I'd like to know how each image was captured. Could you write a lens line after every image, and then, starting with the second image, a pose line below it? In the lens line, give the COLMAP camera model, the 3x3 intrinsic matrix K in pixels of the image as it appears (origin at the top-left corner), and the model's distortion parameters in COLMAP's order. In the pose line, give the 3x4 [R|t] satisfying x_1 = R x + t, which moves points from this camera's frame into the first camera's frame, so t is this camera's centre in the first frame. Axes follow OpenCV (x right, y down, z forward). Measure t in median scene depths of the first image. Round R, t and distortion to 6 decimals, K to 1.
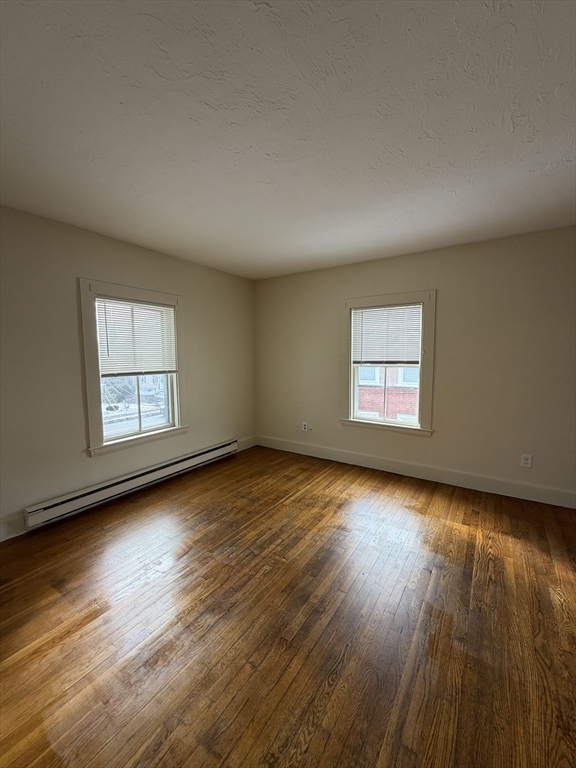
lens RADIAL K [[304.7, 0, 287.7], [0, 304.7, 382.7], [0, 0, 1]] dist [0.000661, 0.000098]
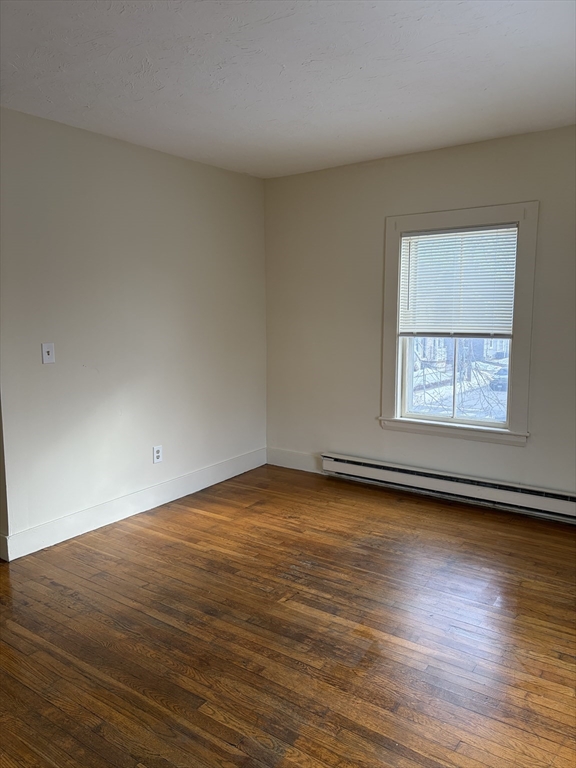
lens RADIAL K [[577.0, 0, 288.6], [0, 577.0, 381.4], [0, 0, 1]] dist [0.041680, -0.044506]
pose [[-0.021432, 0.130821, -0.991174, 1.104857], [-0.089166, 0.987201, 0.132224, -0.087451], [0.995786, 0.091213, -0.009493, 0.858968]]
